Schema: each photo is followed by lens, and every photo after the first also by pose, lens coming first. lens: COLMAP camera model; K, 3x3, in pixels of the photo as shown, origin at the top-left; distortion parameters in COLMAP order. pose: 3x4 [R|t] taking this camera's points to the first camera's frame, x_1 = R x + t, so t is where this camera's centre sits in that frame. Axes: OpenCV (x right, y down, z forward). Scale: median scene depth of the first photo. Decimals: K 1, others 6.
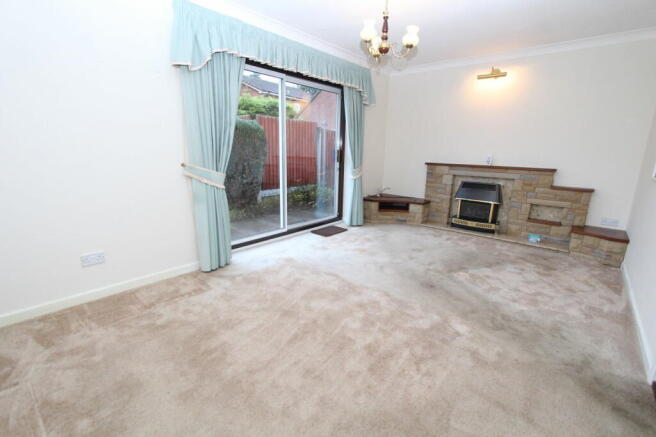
lens RADIAL K [[304.1, 0, 324.3], [0, 304.1, 217.6], [0, 0, 1]] dist [-0.015390, 0.000934]
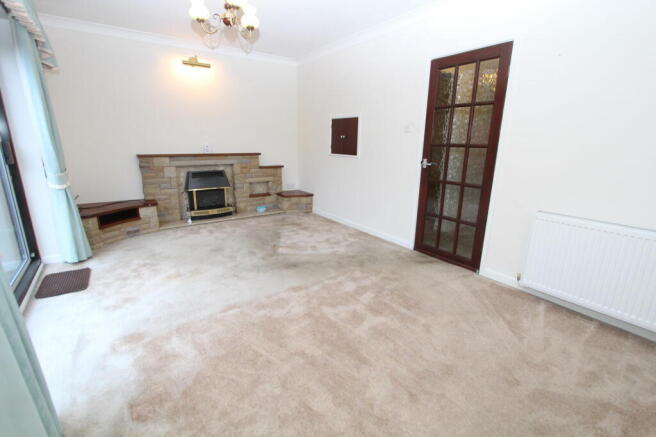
lens RADIAL K [[304.1, 0, 325.0], [0, 304.1, 216.8], [0, 0, 1]] dist [-0.015390, 0.000934]
pose [[0.237057, -0.250498, 0.938645, -0.421602], [0.212385, 0.956177, 0.201539, -0.096848], [-0.947996, 0.151578, 0.279870, 0.394039]]
